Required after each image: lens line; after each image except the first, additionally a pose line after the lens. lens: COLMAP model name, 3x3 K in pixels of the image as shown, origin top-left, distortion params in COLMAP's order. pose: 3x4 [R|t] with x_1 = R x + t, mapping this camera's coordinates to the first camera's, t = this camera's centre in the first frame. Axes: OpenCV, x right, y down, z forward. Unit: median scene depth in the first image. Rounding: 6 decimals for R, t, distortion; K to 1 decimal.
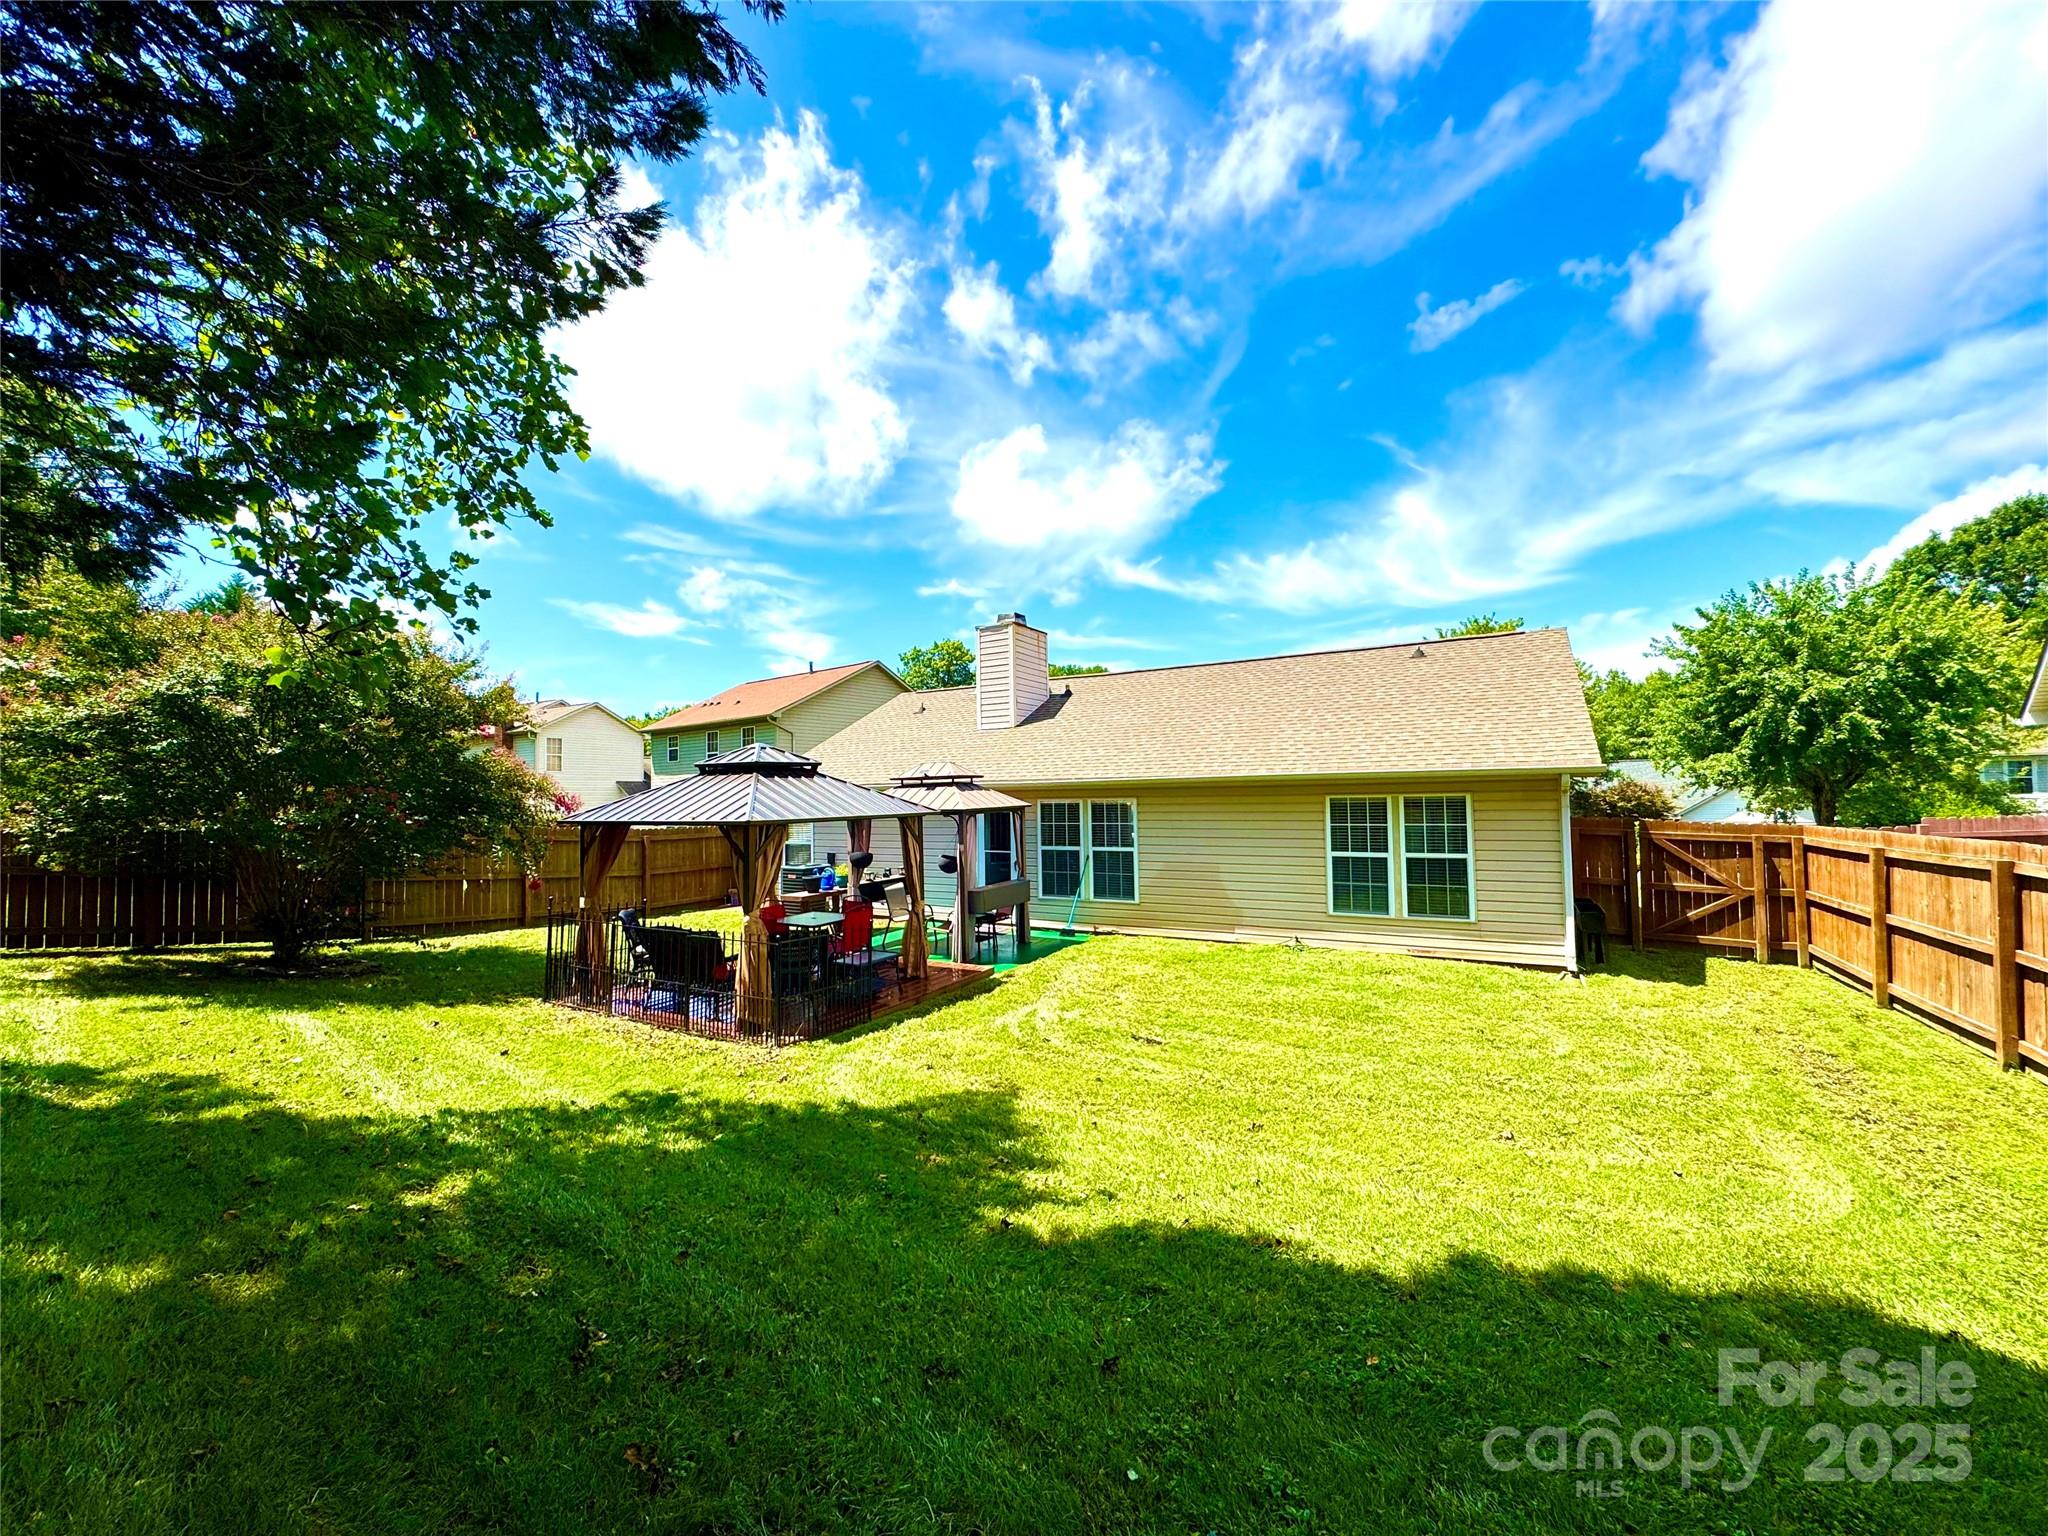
lens RADIAL K [[827.1, 0, 1028.9], [0, 827.1, 765.5], [0, 0, 1]] dist [-0.001724, -0.000179]
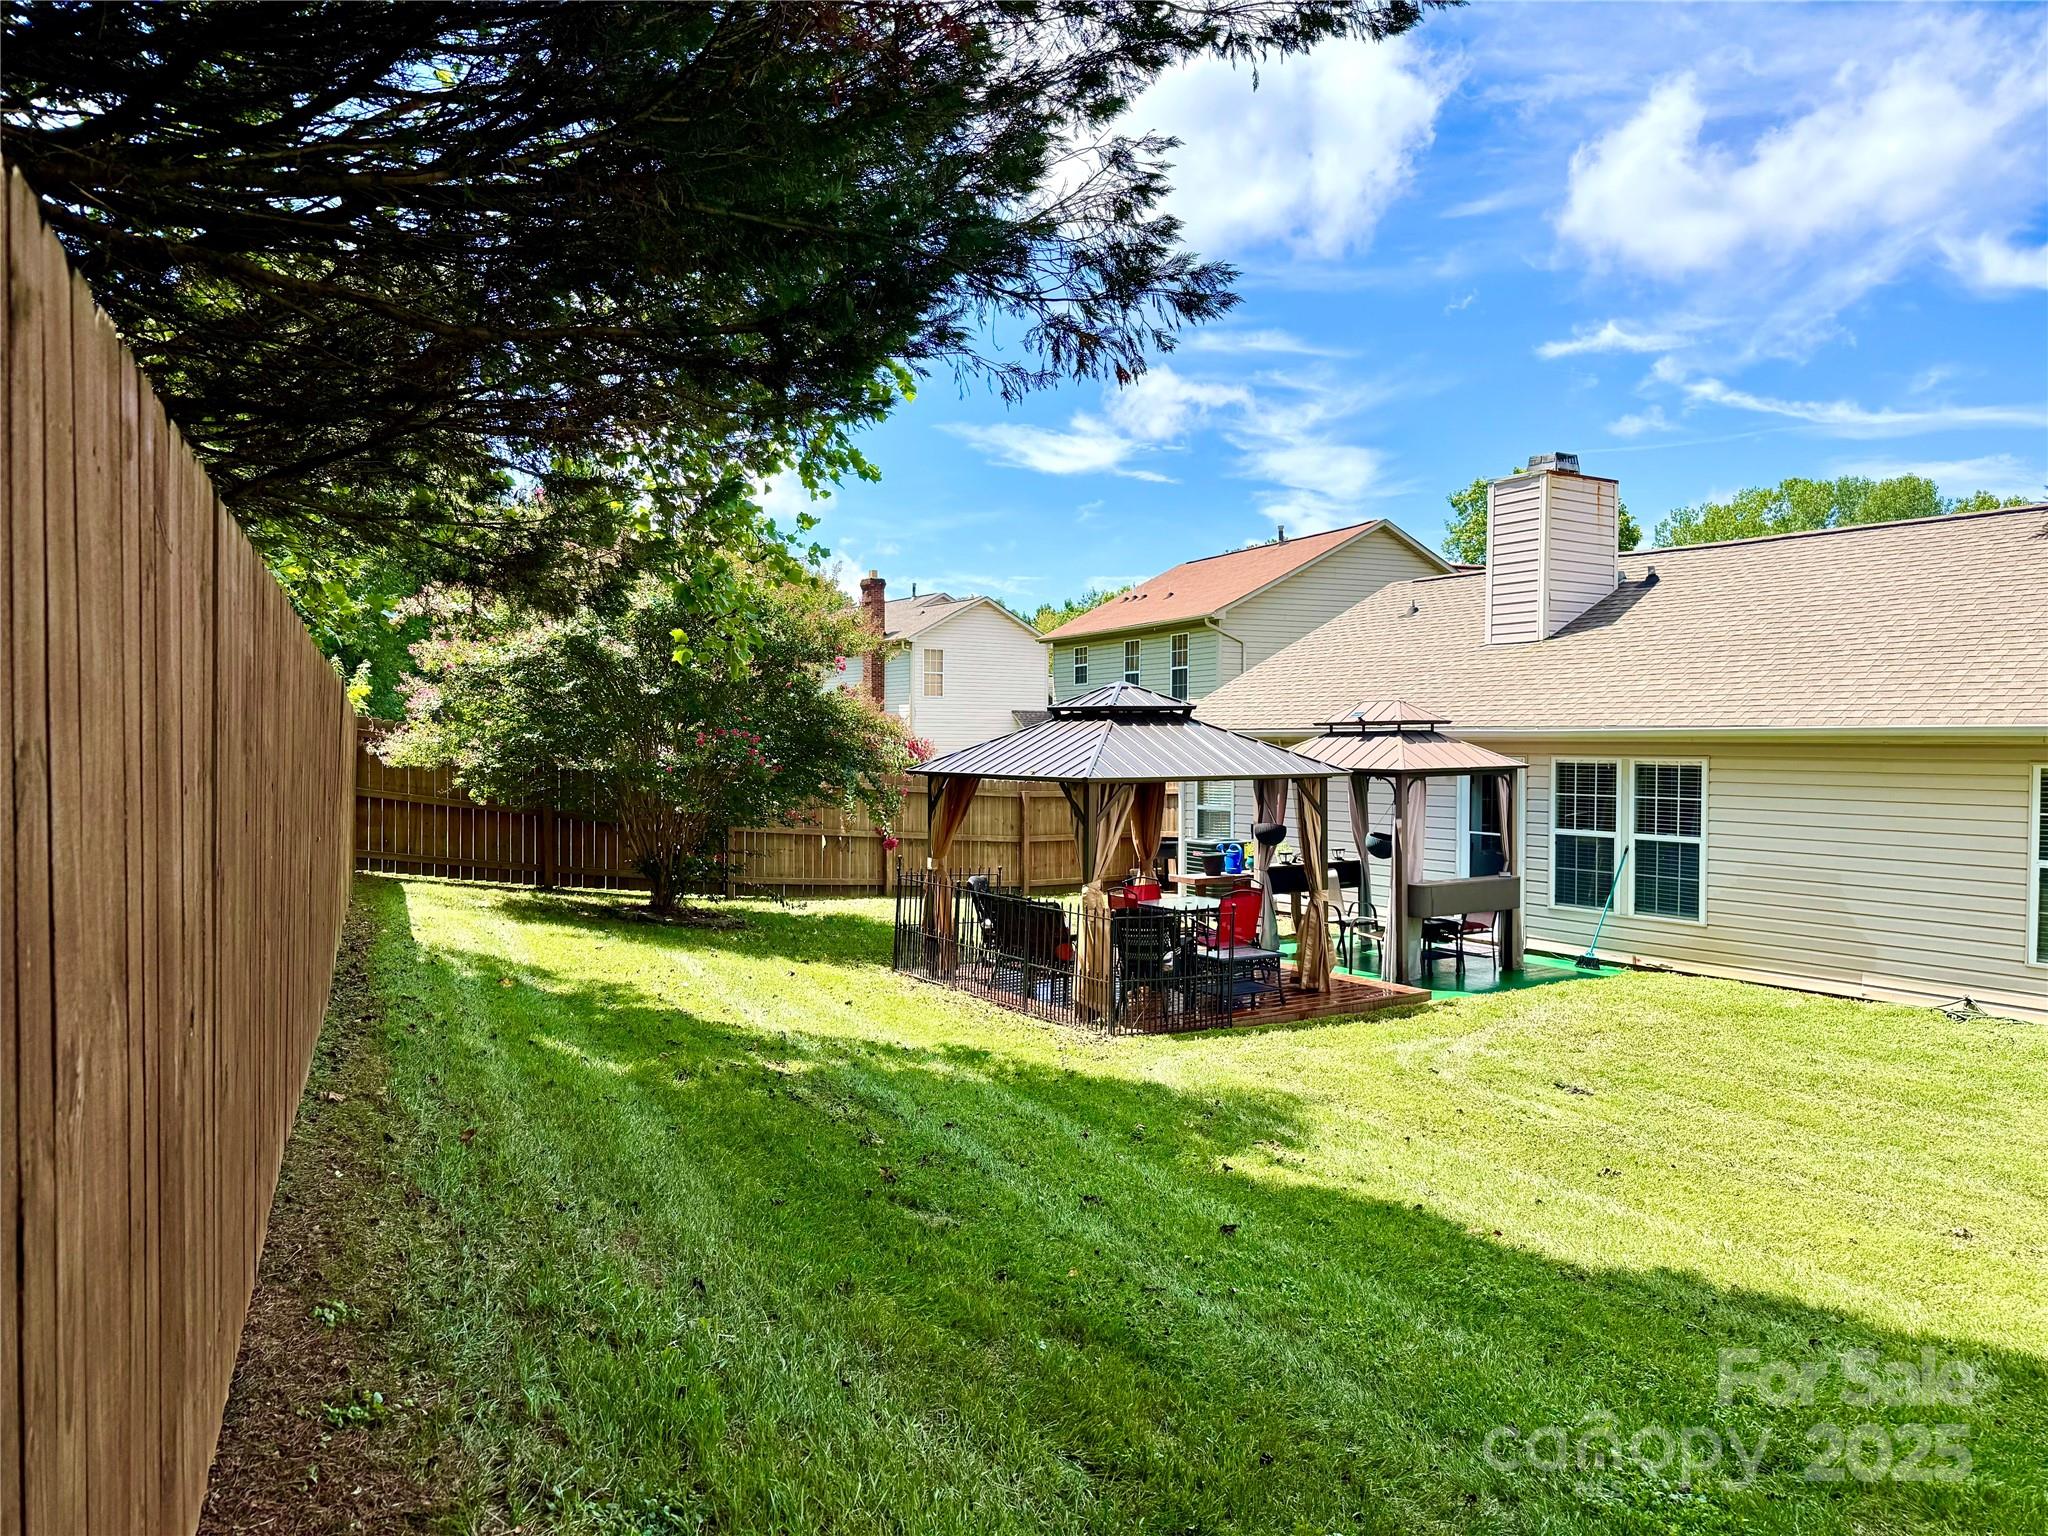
lens RADIAL K [[1426.3, 0, 1024.0], [0, 1426.3, 768.0], [0, 0, 1]] dist [0.153941, -0.171765]
pose [[0.893017, 0.028620, -0.449113, 0.186127], [-0.001080, 0.998109, 0.061458, -0.023940], [0.450022, -0.054398, 0.891359, -0.248064]]
